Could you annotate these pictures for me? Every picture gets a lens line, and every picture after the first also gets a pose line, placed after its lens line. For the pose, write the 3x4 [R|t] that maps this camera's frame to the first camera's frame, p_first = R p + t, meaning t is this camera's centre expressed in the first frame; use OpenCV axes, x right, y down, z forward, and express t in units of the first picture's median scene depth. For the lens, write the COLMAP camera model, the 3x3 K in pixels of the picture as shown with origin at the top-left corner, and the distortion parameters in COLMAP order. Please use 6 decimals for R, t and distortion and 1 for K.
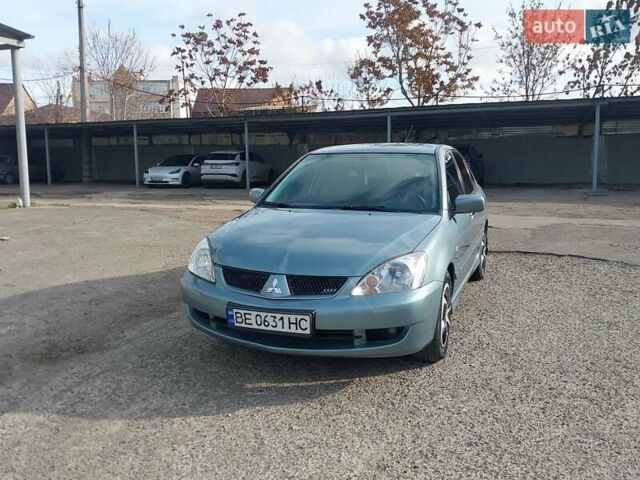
lens RADIAL K [[569.7, 0, 310.3], [0, 569.7, 242.7], [0, 0, 1]] dist [0.070889, -0.139061]
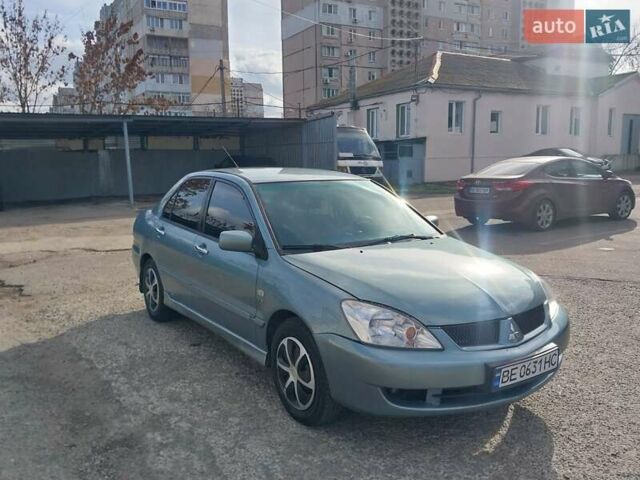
lens RADIAL K [[565.8, 0, 317.5], [0, 565.8, 258.8], [0, 0, 1]] dist [0.018515, -0.011133]
pose [[0.568192, -0.146427, 0.809763, -0.131681], [0.138742, 0.987000, 0.081124, -0.021475], [-0.811116, 0.066254, 0.581121, 0.097592]]
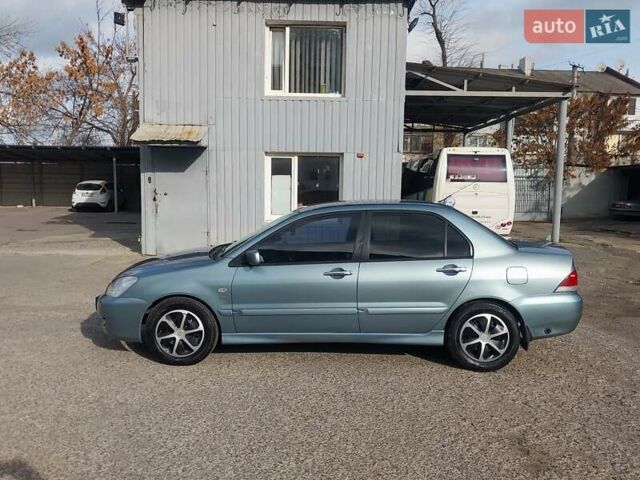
lens RADIAL K [[567.5, 0, 313.2], [0, 567.5, 251.0], [0, 0, 1]] dist [0.075139, -0.147617]
pose [[0.349783, 0.112238, -0.930083, 0.246478], [-0.151039, 0.986566, 0.062252, -0.030553], [0.924575, 0.118704, 0.362036, 0.124232]]
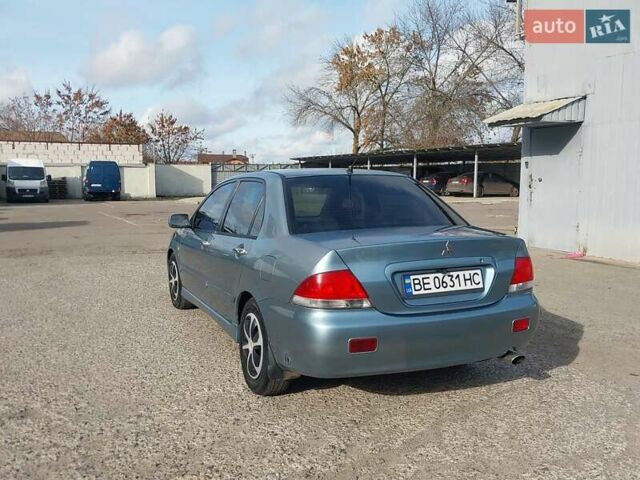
lens RADIAL K [[569.7, 0, 310.3], [0, 569.7, 242.7], [0, 0, 1]] dist [0.070889, -0.139061]
pose [[-0.700208, 0.077515, -0.709719, 0.176188], [-0.108331, 0.971042, 0.212936, -0.058062], [0.705672, 0.225984, -0.671534, 0.369754]]
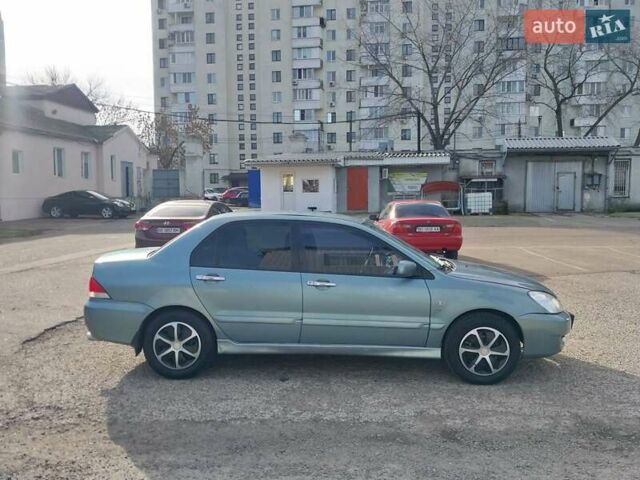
lens RADIAL K [[565.8, 0, 317.5], [0, 565.8, 258.8], [0, 0, 1]] dist [0.018515, -0.011133]
pose [[-0.320959, -0.100768, 0.941717, -0.195559], [0.144395, 0.977493, 0.153809, -0.055527], [-0.936021, 0.185346, -0.299185, 0.293748]]
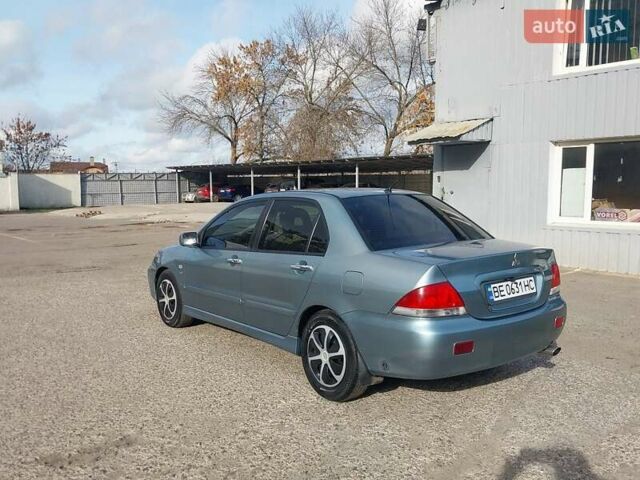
lens RADIAL K [[567.5, 0, 313.2], [0, 567.5, 251.0], [0, 0, 1]] dist [0.075139, -0.147617]
pose [[-0.508719, 0.094790, -0.855699, 0.219415], [-0.127154, 0.974748, 0.183571, -0.055643], [0.851491, 0.202192, -0.483820, 0.330953]]
